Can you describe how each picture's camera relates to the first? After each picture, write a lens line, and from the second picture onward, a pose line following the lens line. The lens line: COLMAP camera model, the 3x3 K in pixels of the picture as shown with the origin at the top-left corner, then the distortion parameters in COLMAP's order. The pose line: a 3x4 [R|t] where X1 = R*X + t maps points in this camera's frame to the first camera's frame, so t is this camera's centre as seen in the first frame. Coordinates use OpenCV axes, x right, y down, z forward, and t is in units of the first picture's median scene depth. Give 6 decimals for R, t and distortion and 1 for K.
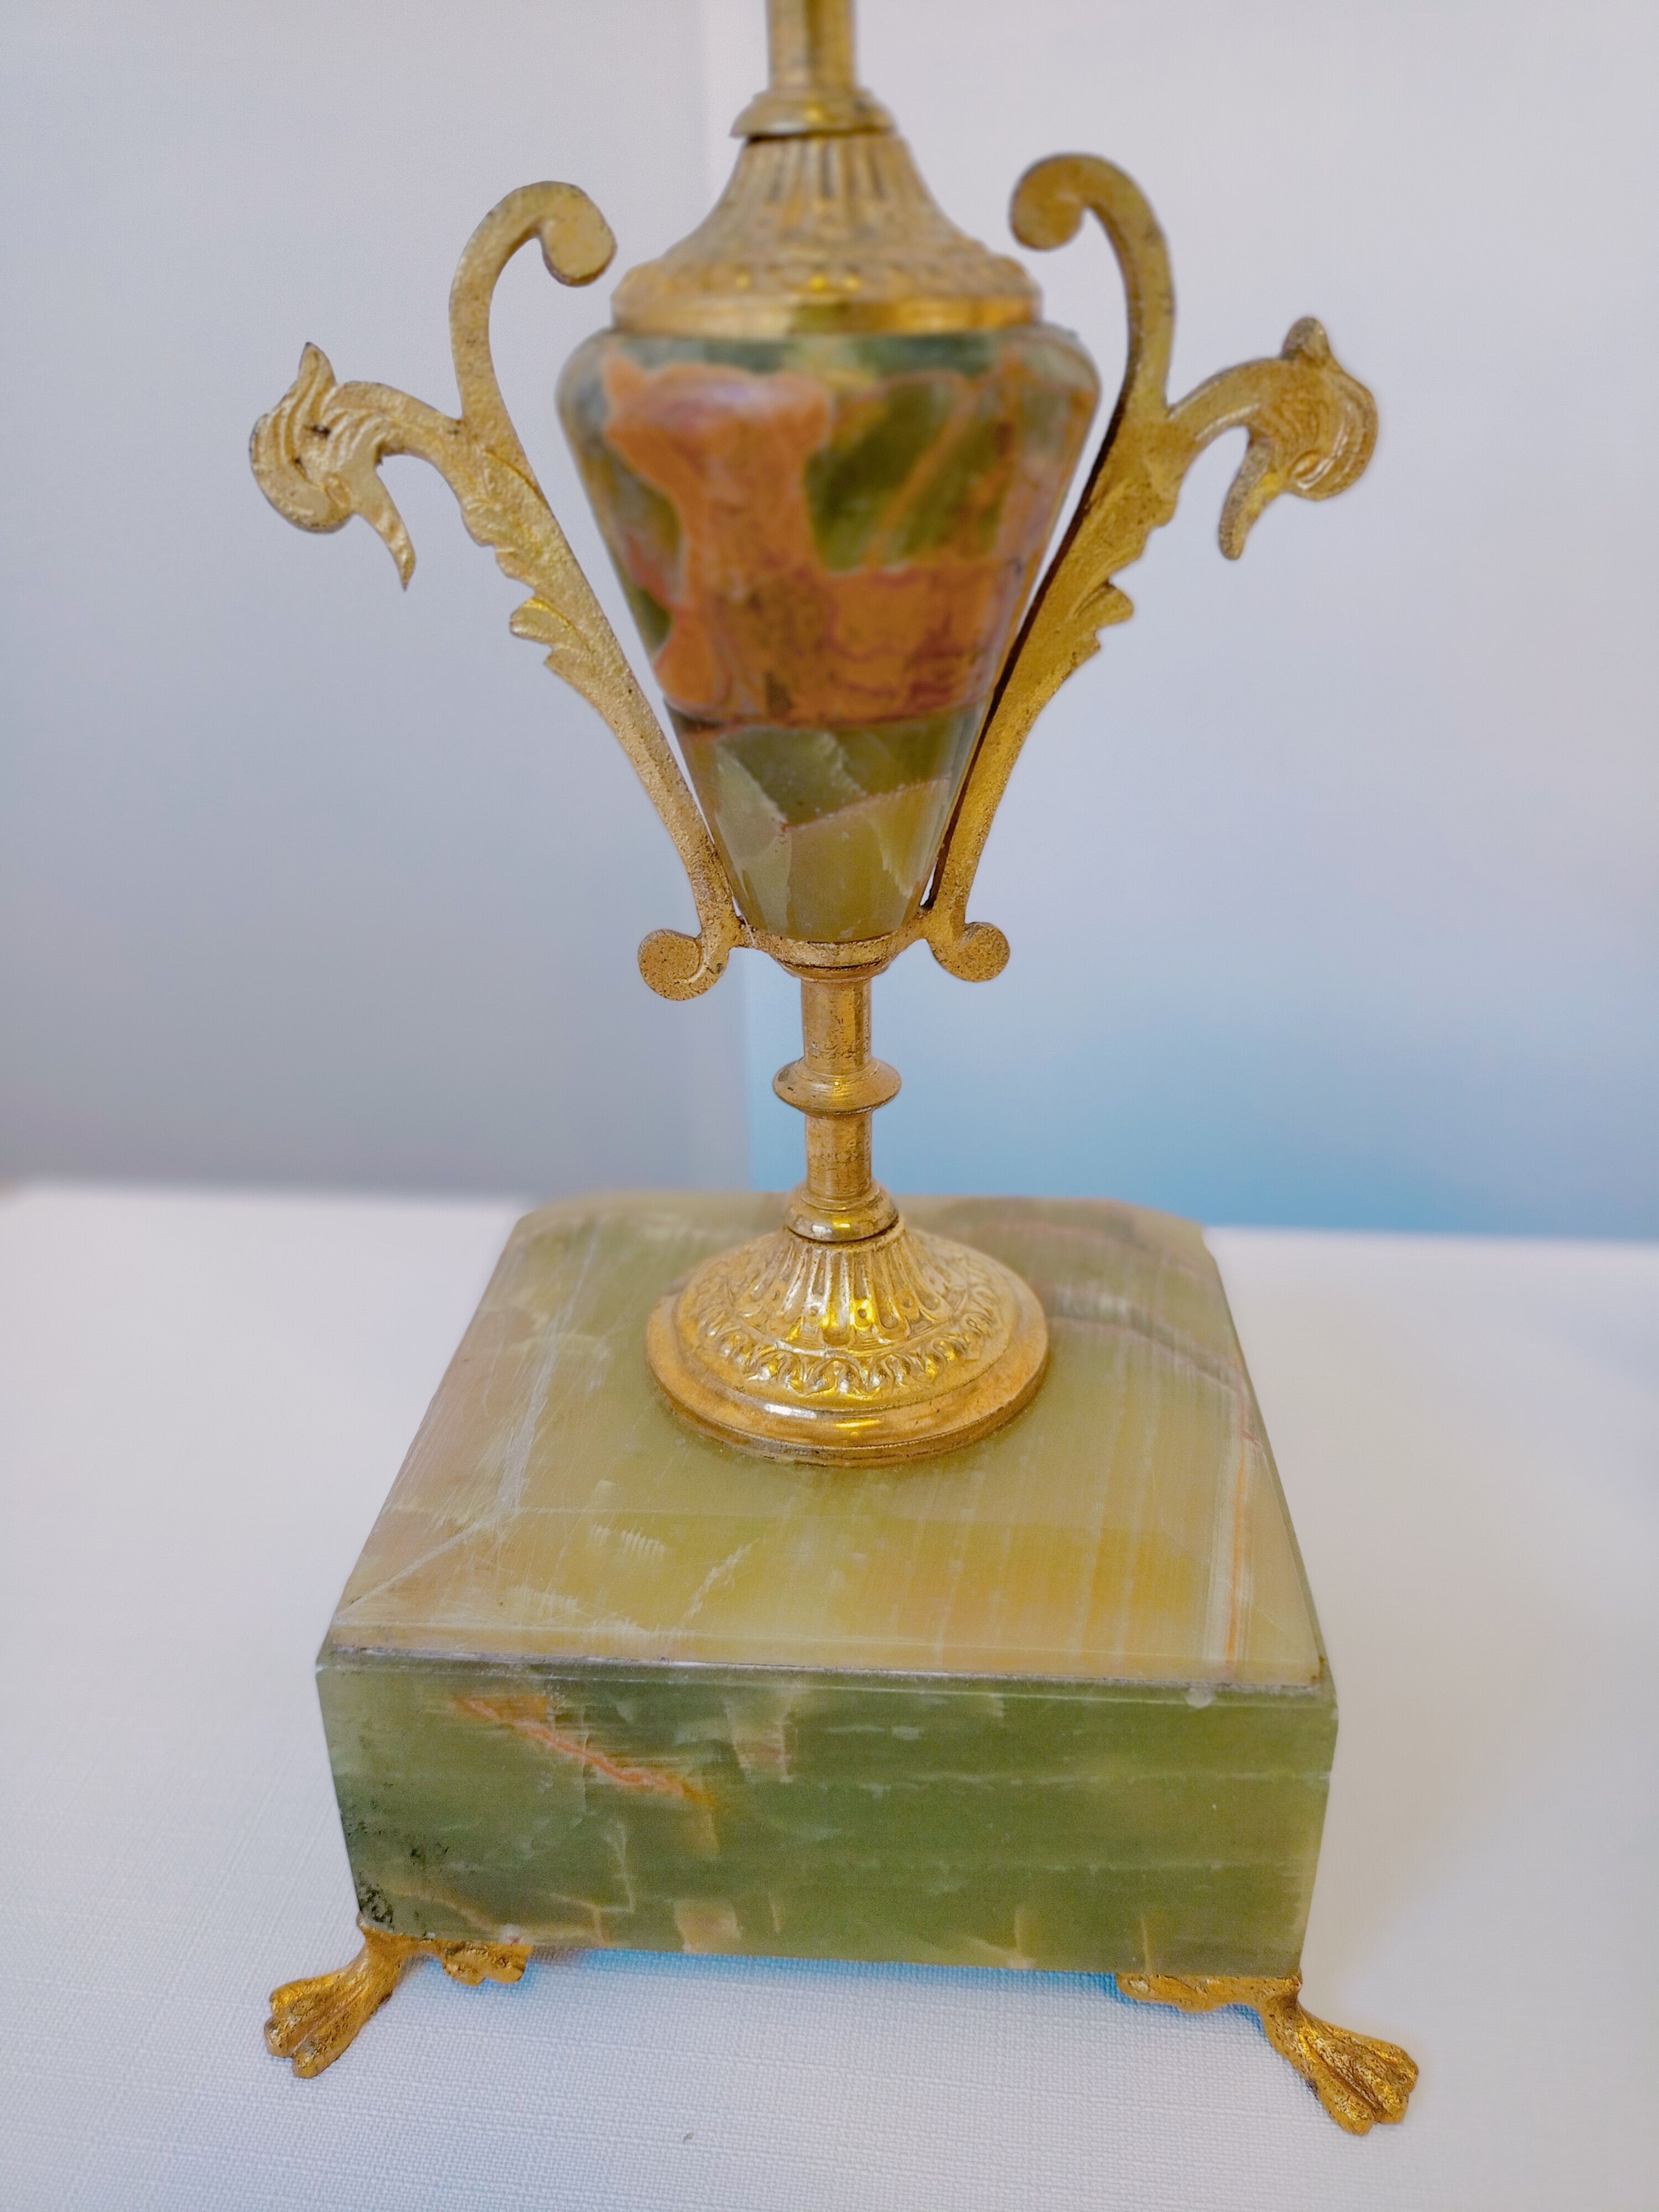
lens RADIAL K [[1675.3, 0, 829.6], [0, 1675.3, 1115.6], [0, 0, 1]] dist [0.086747, -0.180043]
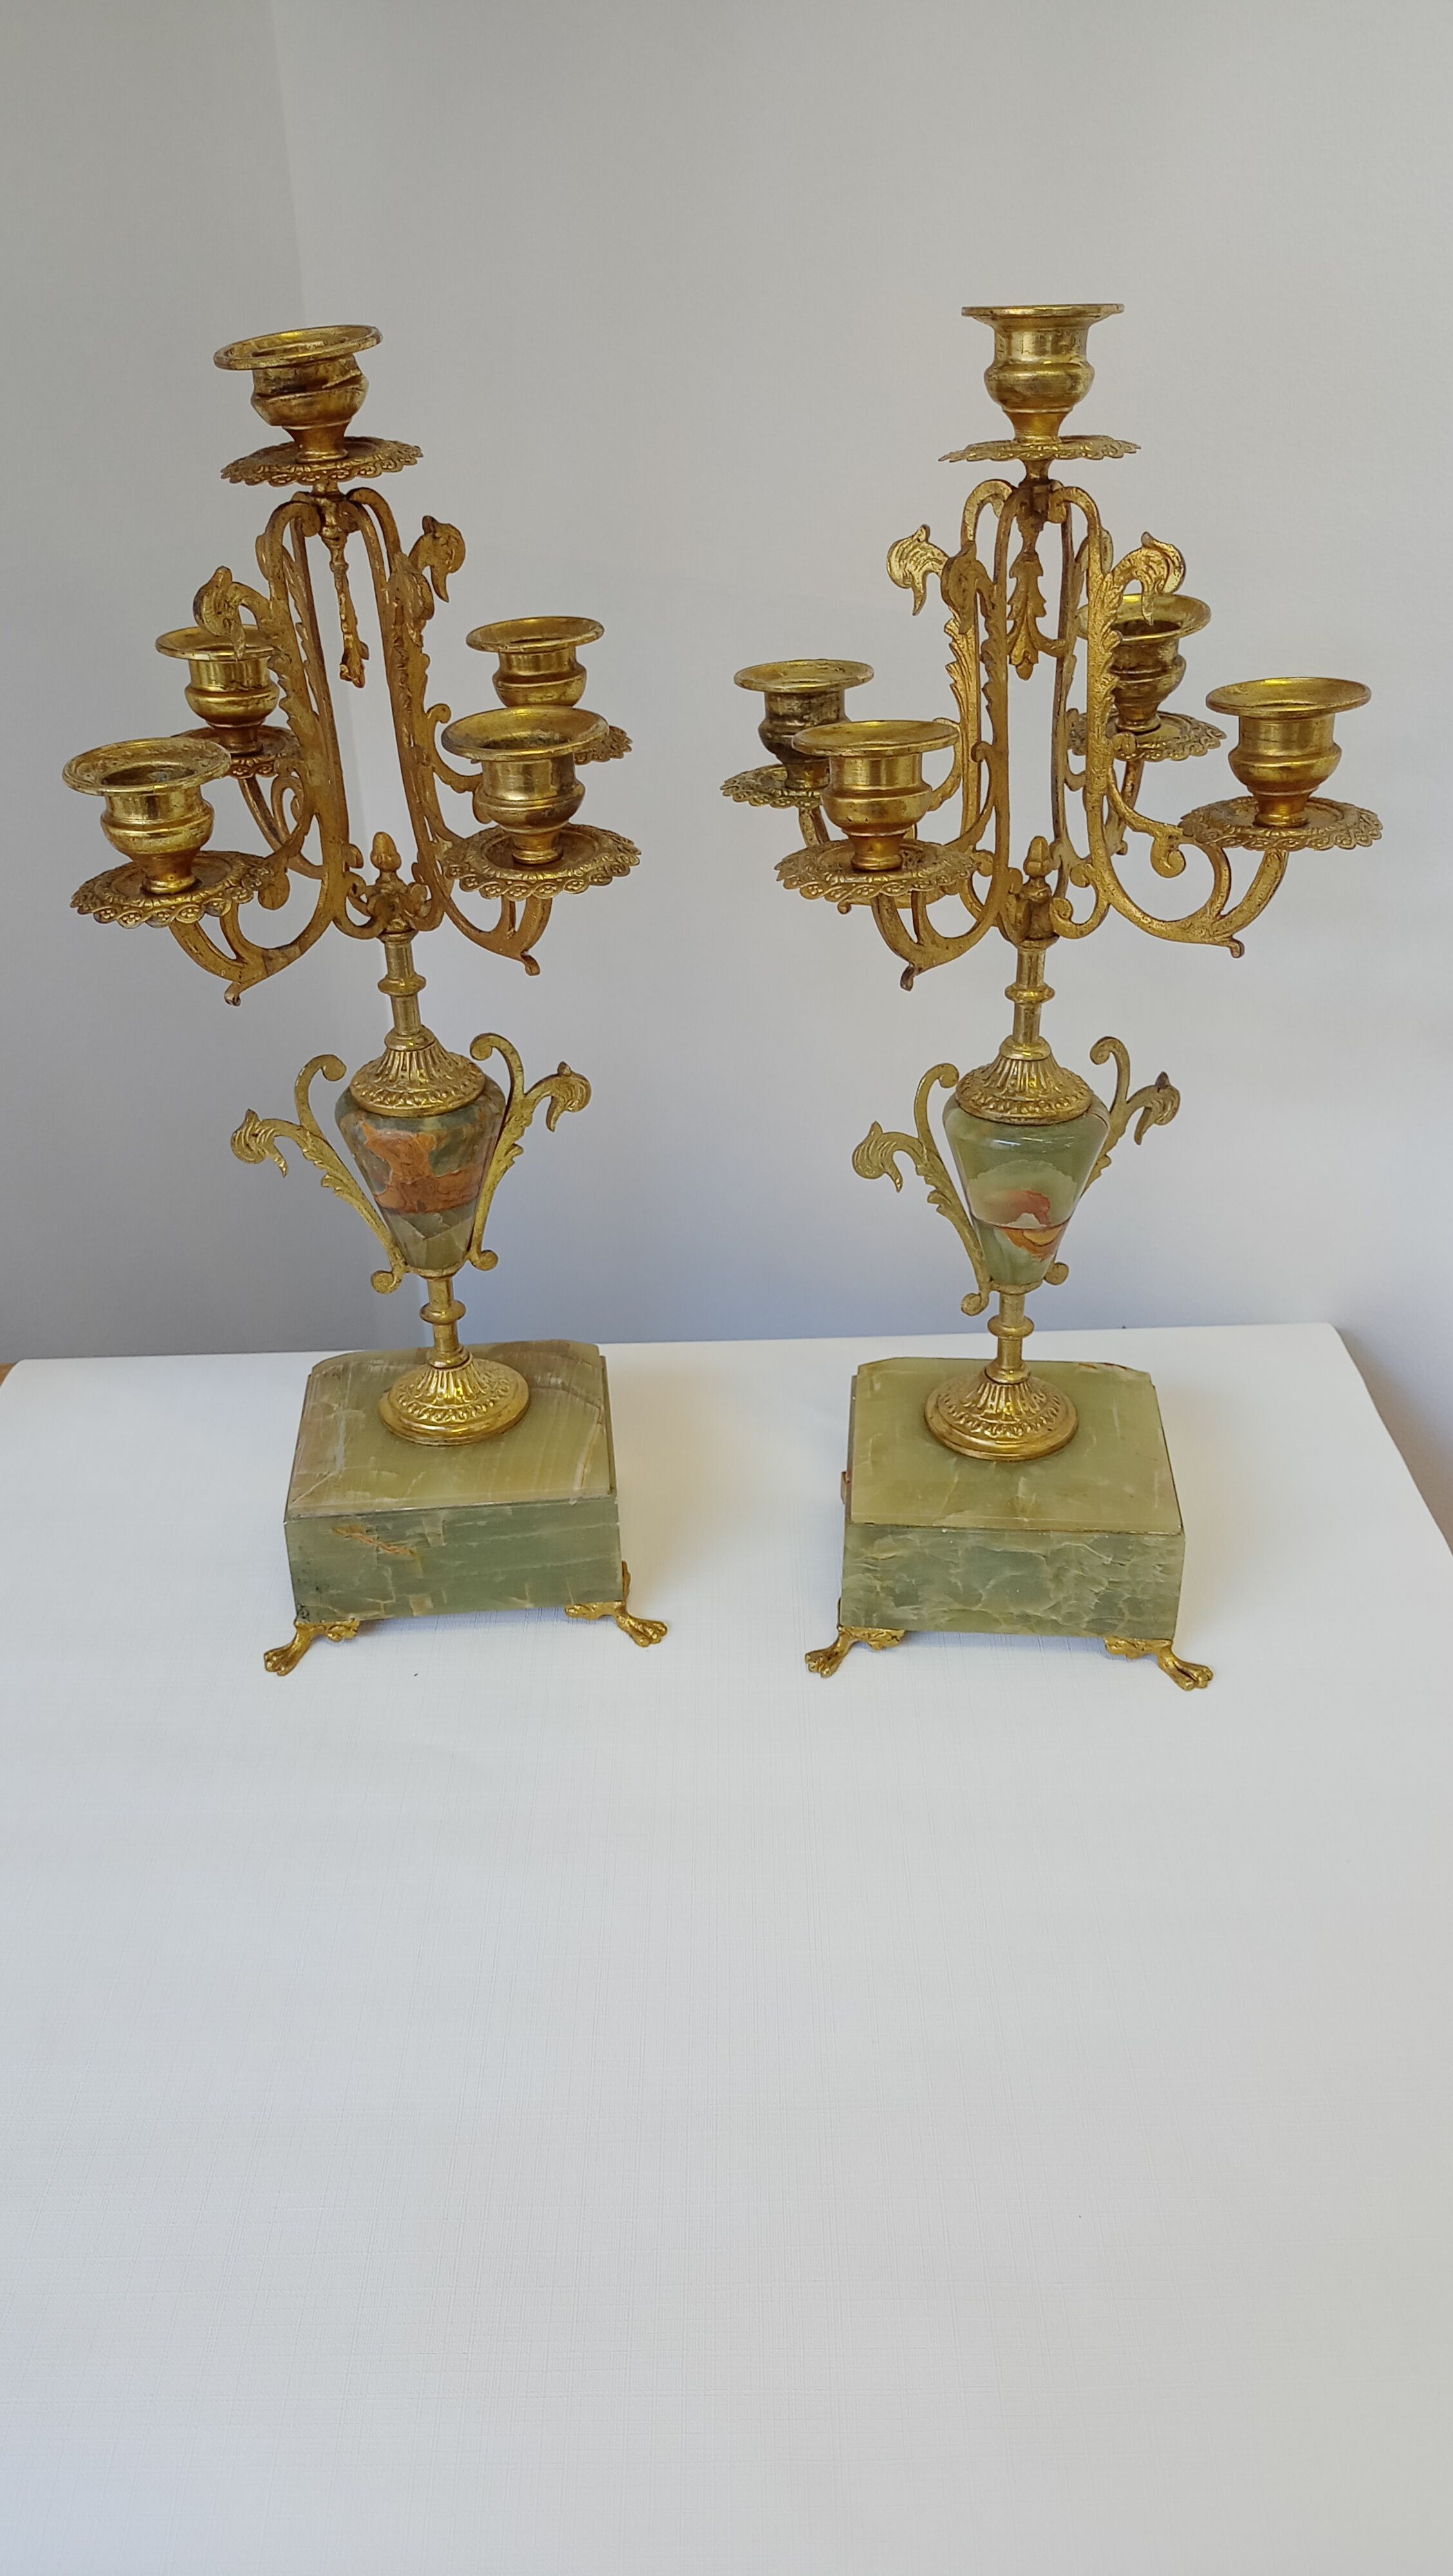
lens RADIAL K [[1948.6, 0, 725.3], [0, 1948.6, 1301.1], [0, 0, 1]] dist [0.112324, -0.242888]
pose [[0.987981, -0.082045, 0.131003, 0.047511], [0.073739, 0.995021, 0.067051, -0.232456], [-0.135852, -0.056585, 0.989112, -2.416248]]
